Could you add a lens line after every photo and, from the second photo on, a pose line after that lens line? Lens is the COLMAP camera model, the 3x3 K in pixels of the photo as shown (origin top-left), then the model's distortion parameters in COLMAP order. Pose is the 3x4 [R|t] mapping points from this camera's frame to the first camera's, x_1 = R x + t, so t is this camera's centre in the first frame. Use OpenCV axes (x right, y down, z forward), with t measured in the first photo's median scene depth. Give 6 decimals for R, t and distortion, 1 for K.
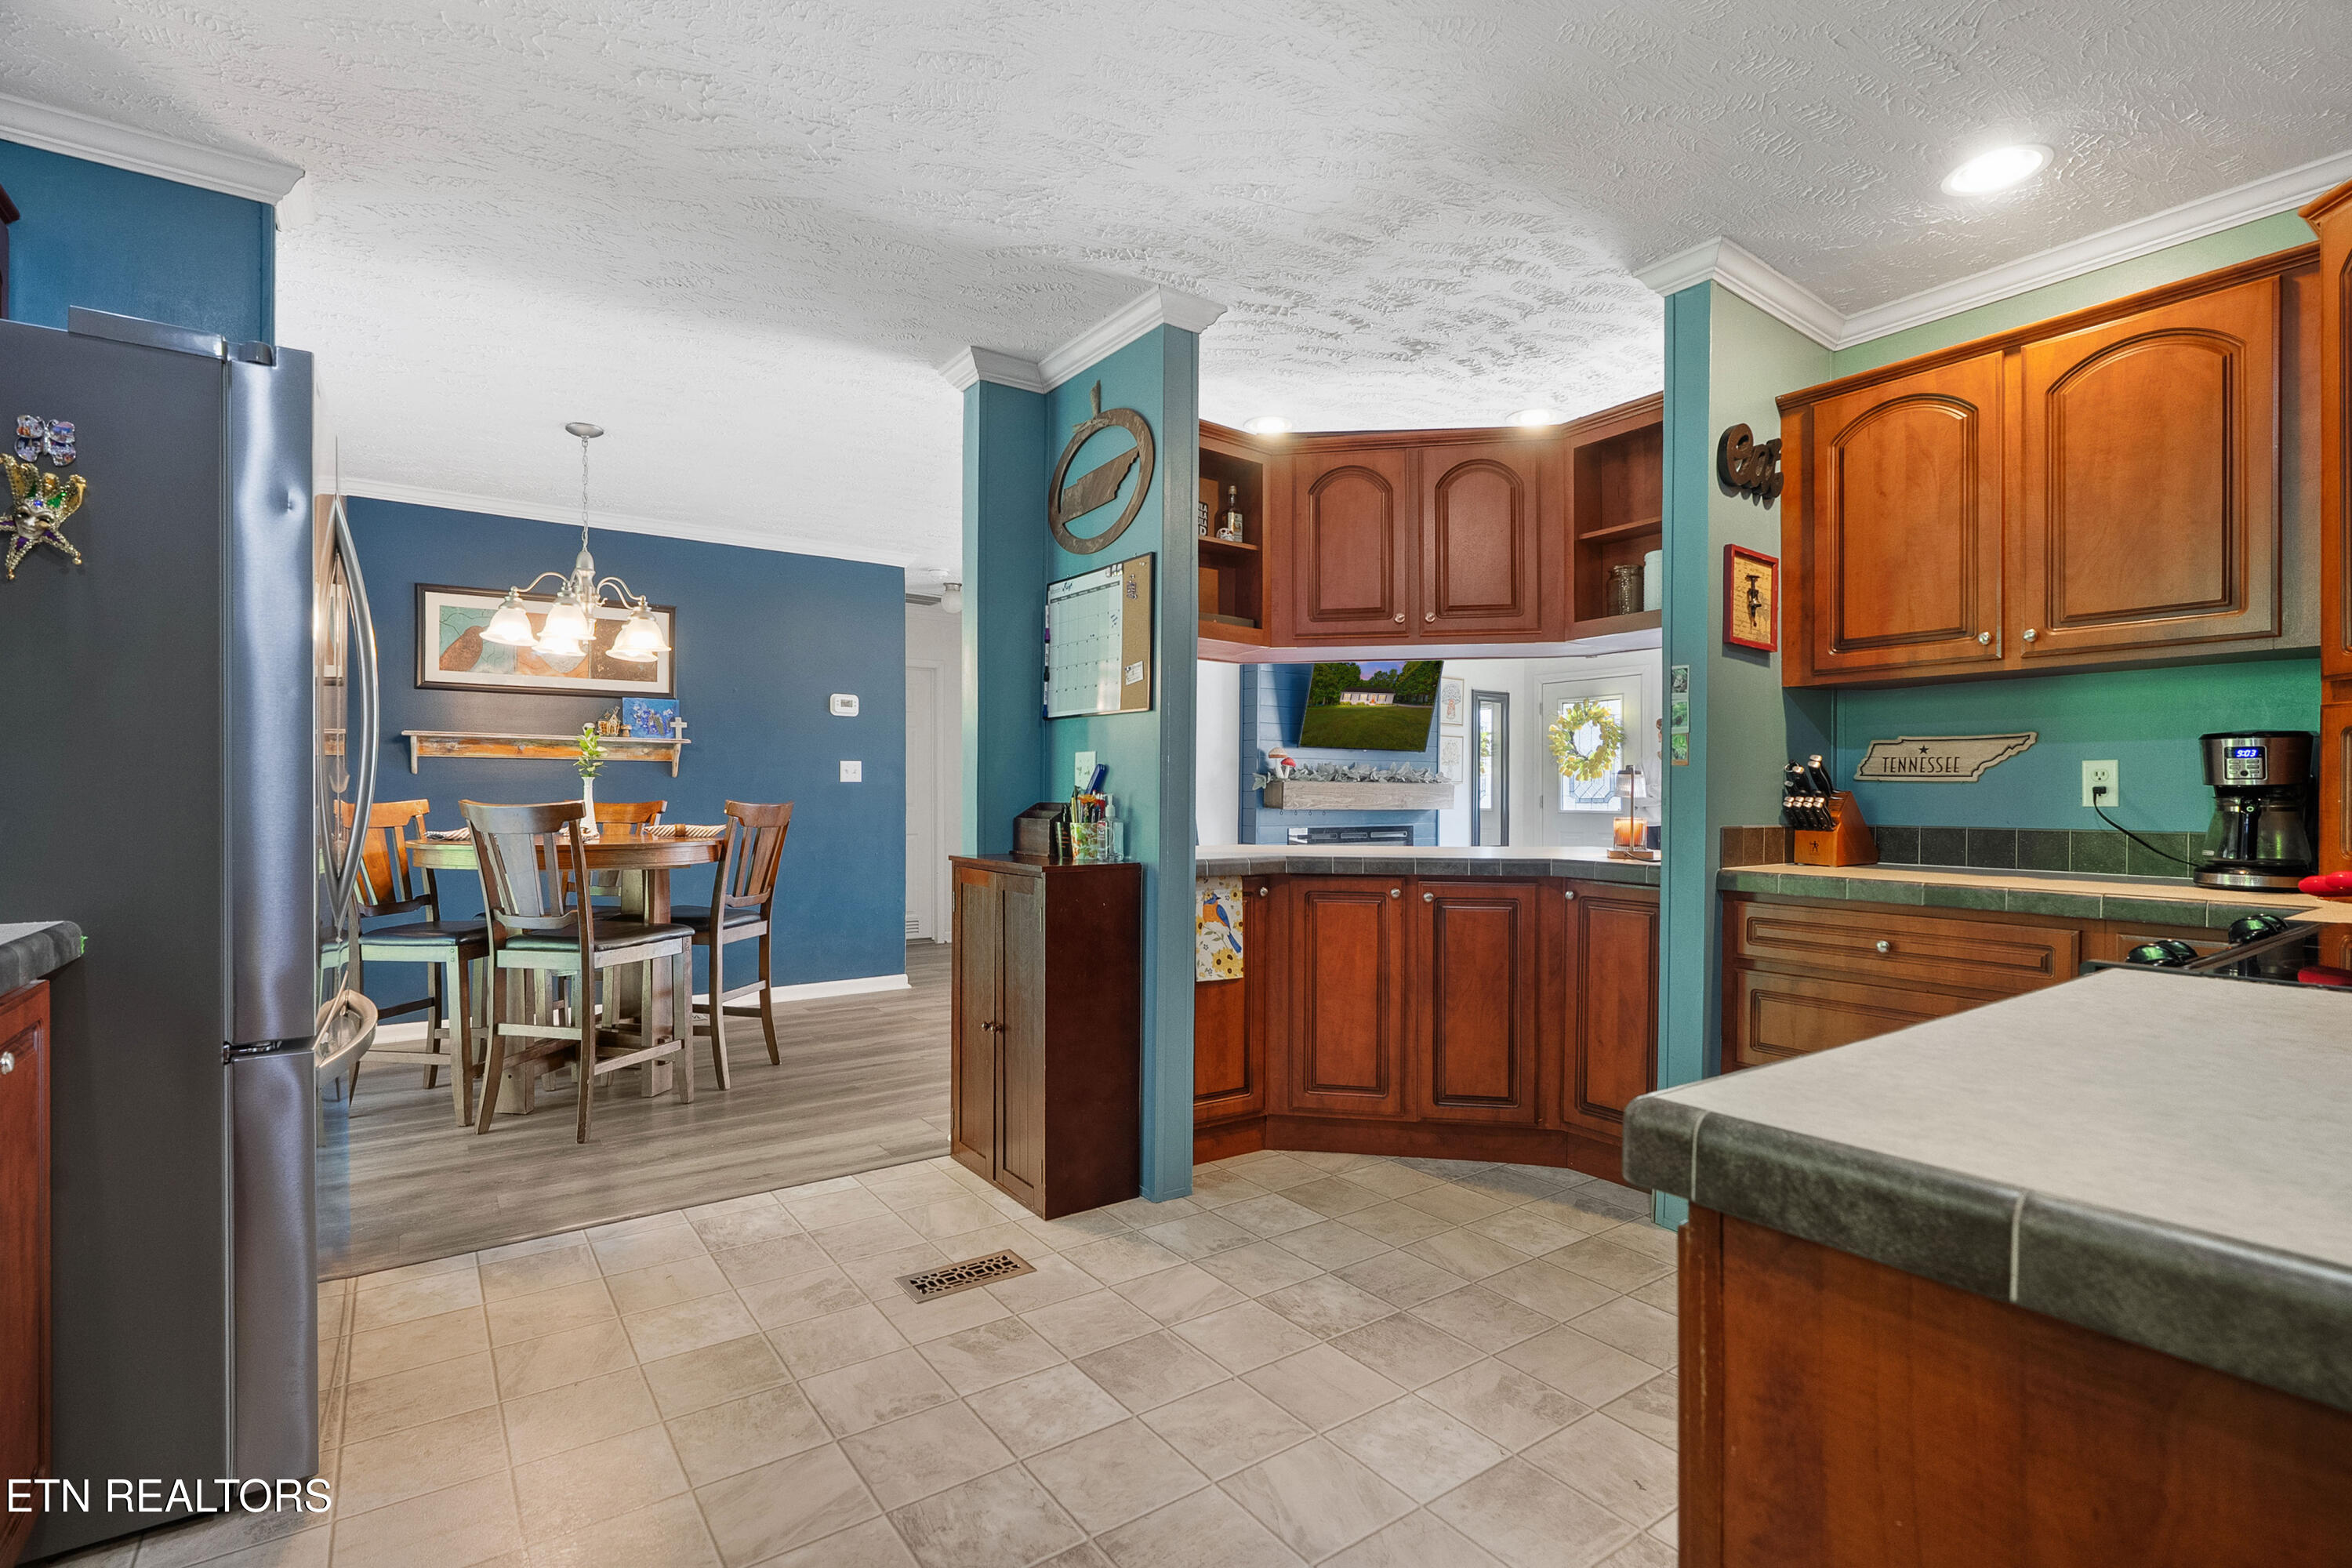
lens RADIAL K [[1091.9, 0, 1176.4], [0, 1091.9, 786.4], [0, 0, 1]] dist [-0.006953, 0.003549]
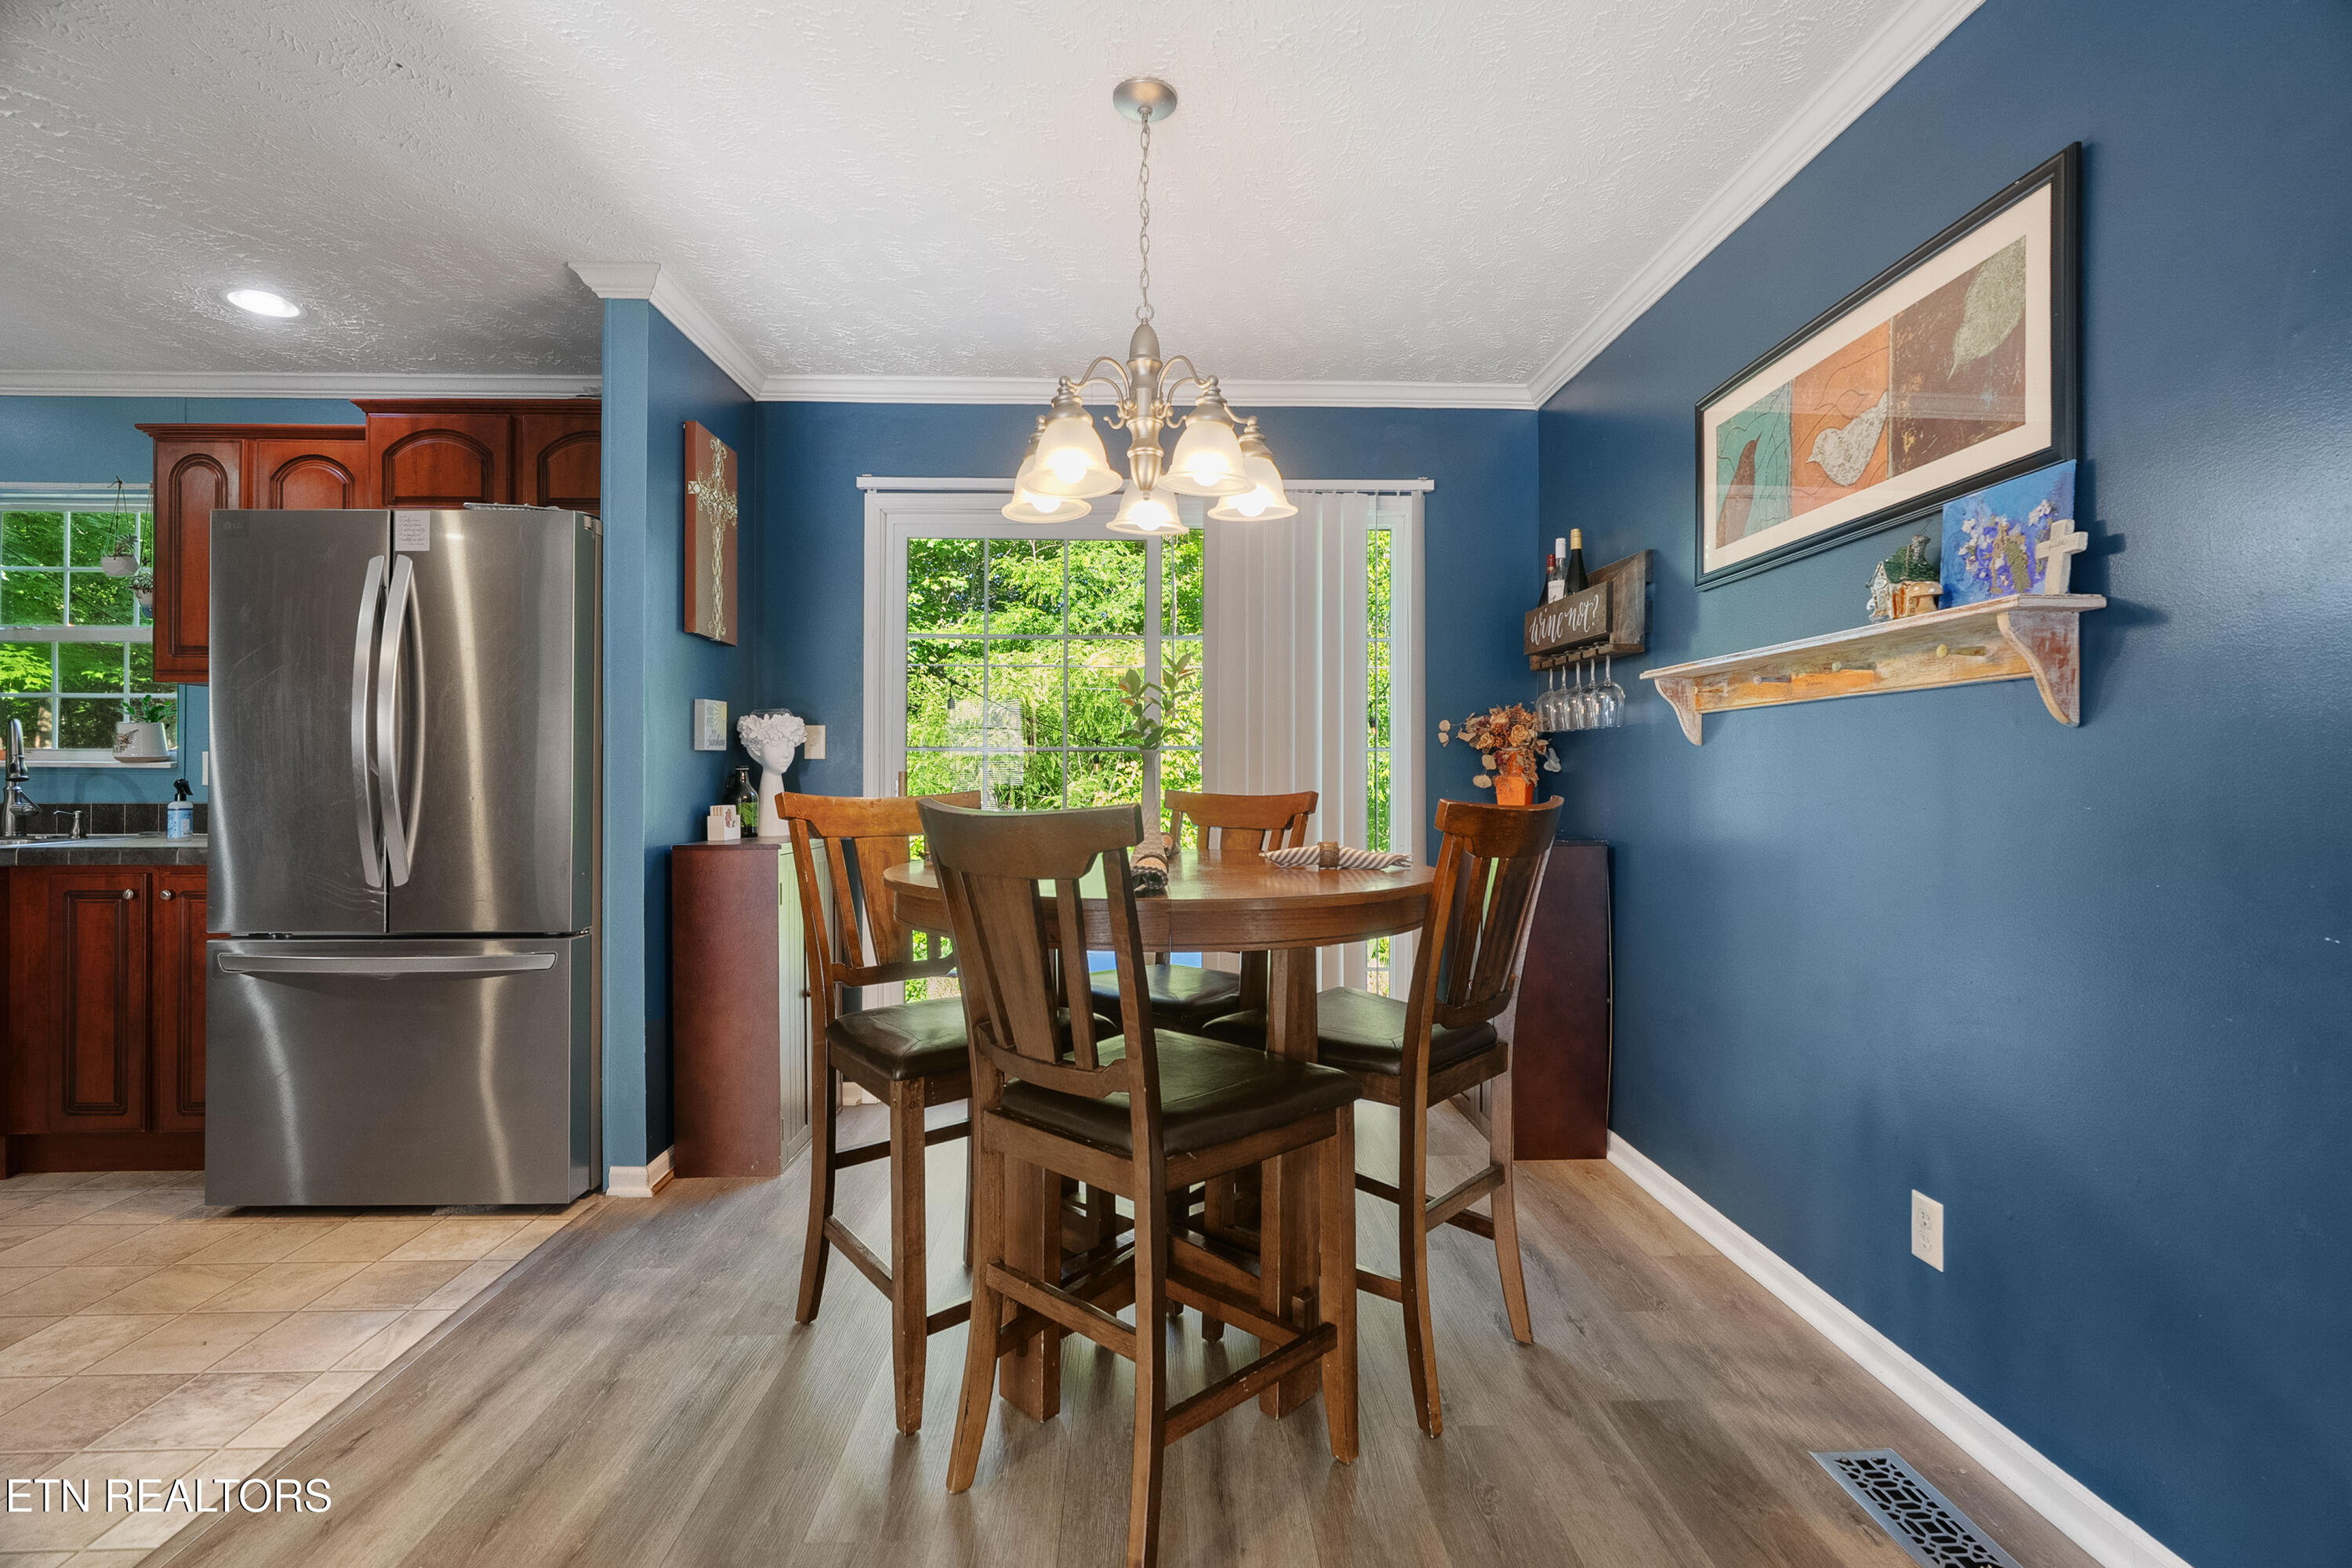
lens RADIAL K [[1091.9, 0, 1167.5], [0, 1091.9, 766.2], [0, 0, 1]] dist [-0.006953, 0.003549]
pose [[-0.562476, -0.012791, -0.826715, -0.143751], [-0.002775, 0.999904, -0.013582, 0.010506], [0.826809, -0.005345, -0.562457, 1.638483]]
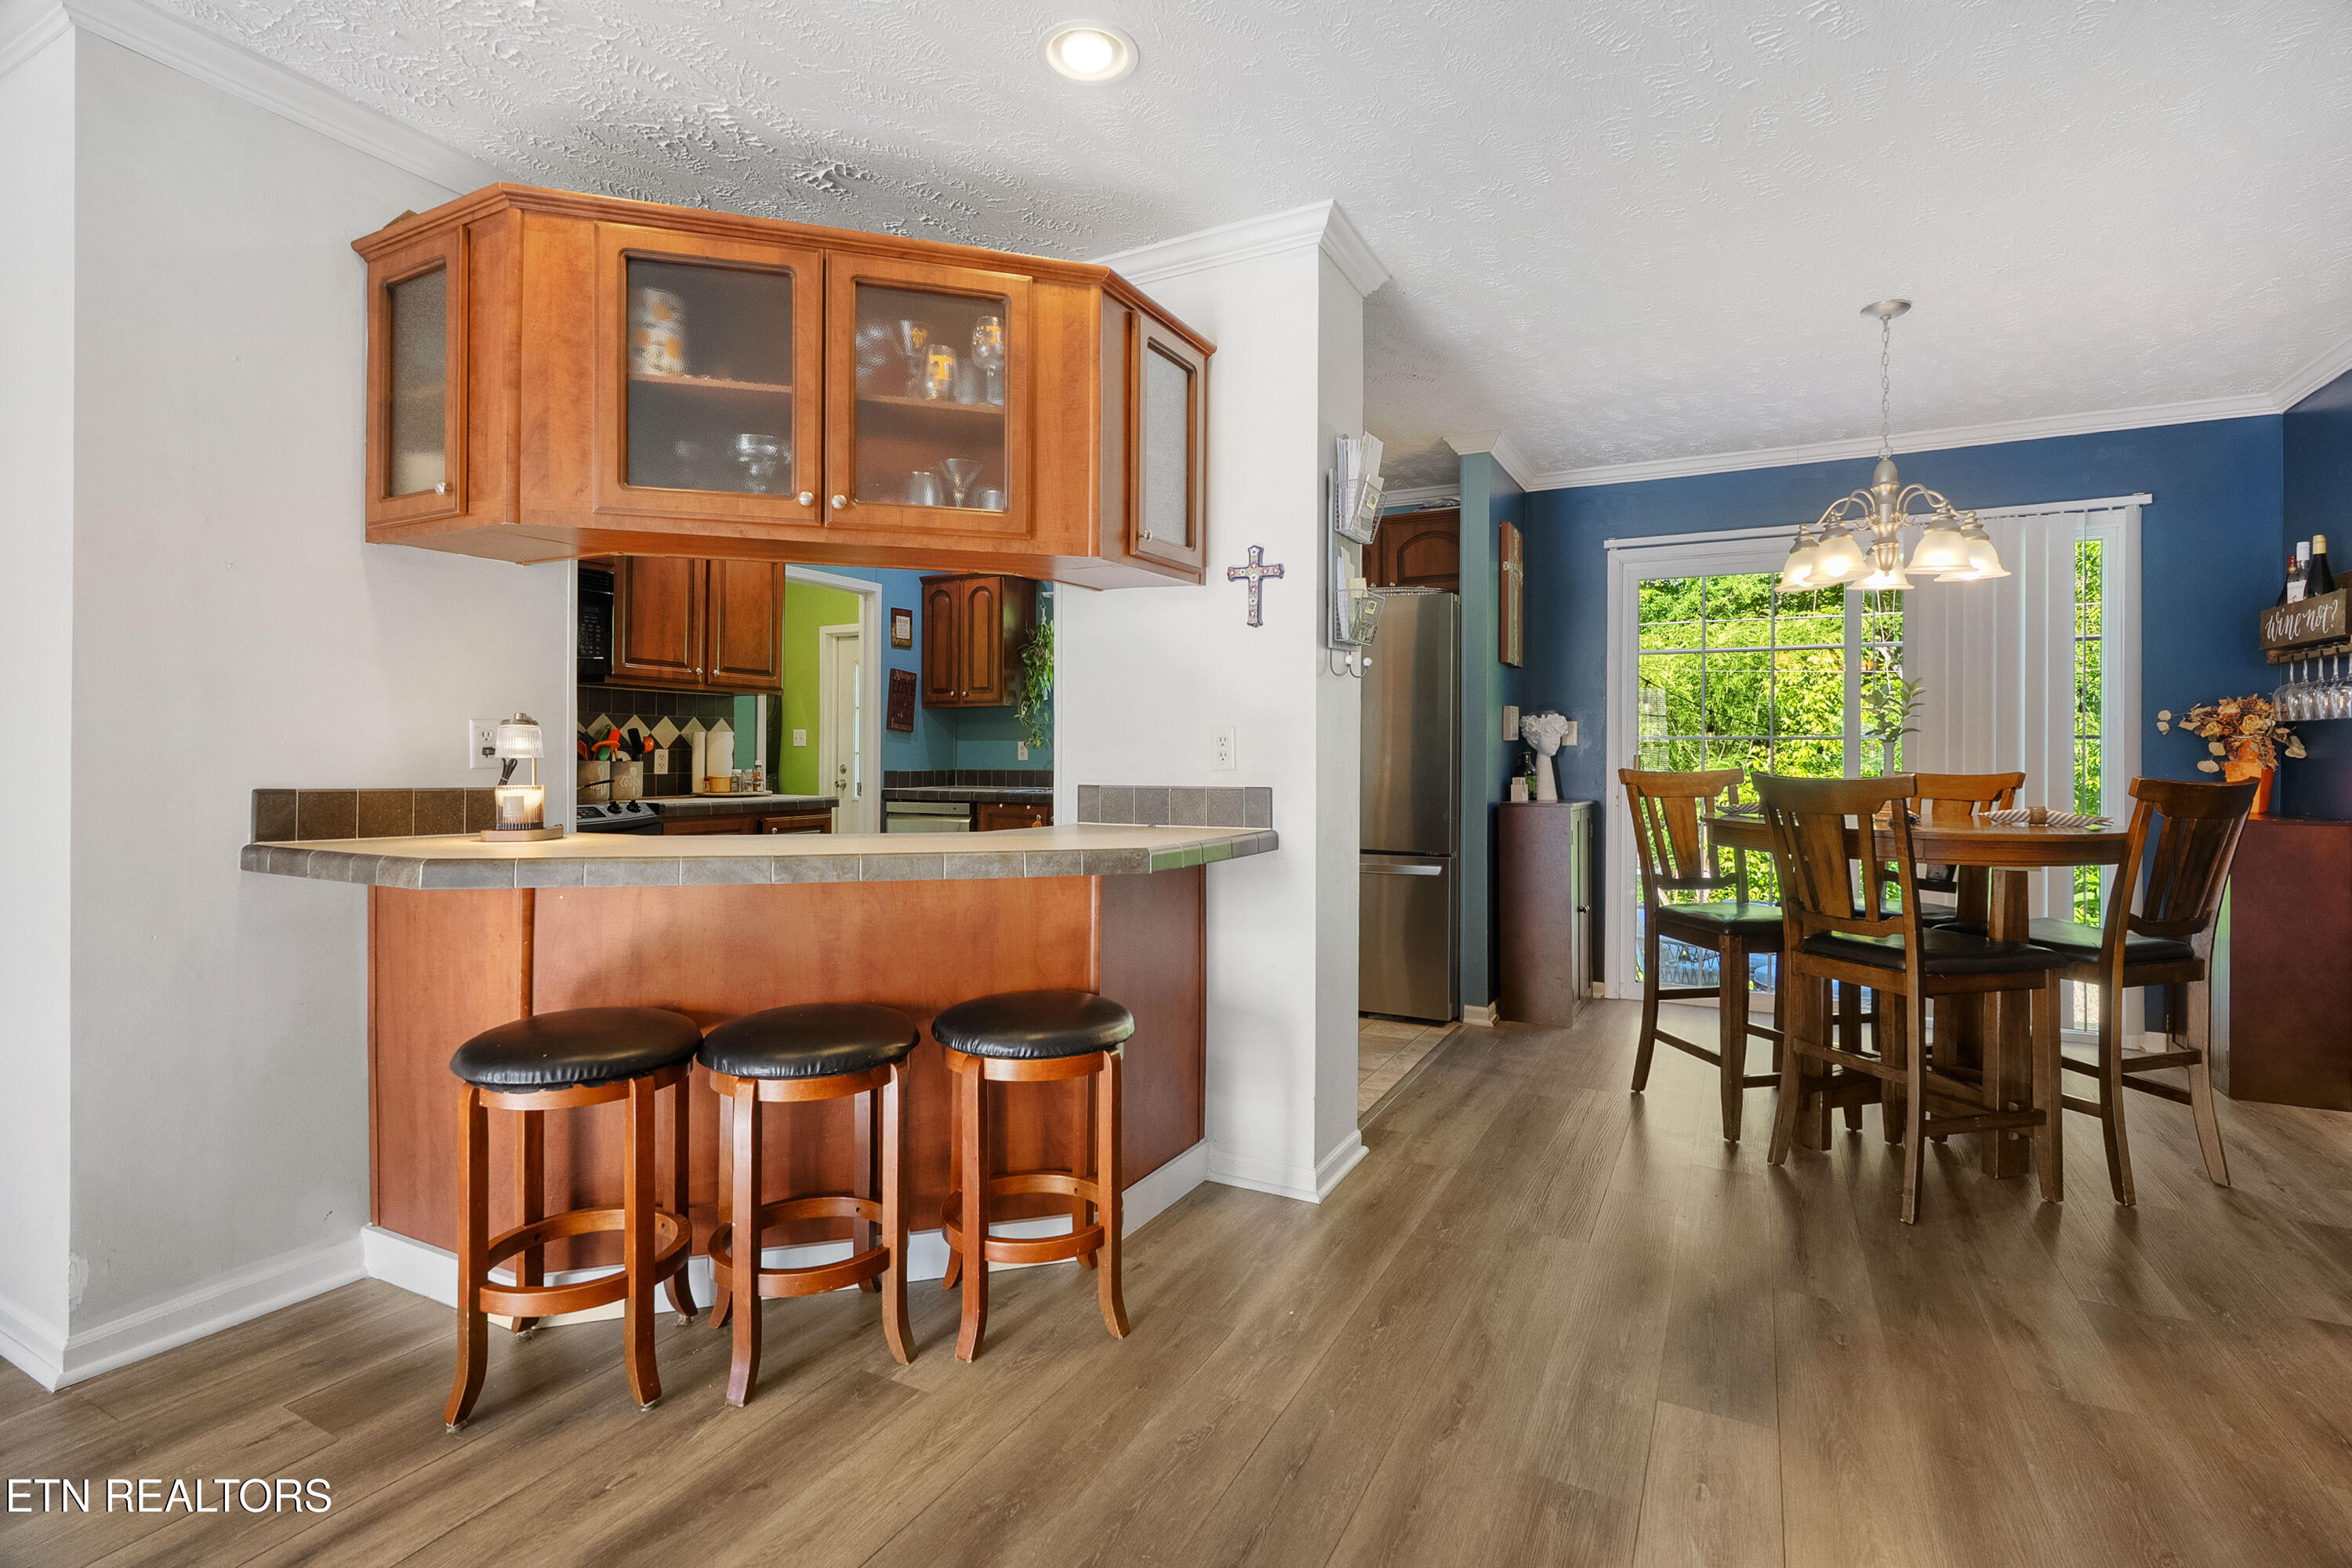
lens RADIAL K [[1091.9, 0, 1177.4], [0, 1091.9, 748.0], [0, 0, 1]] dist [-0.006953, 0.003549]
pose [[-0.894906, -0.013627, -0.446047, 0.342839], [-0.010355, 0.999899, -0.009772, 0.013310], [0.446134, -0.004126, -0.894956, 1.858424]]
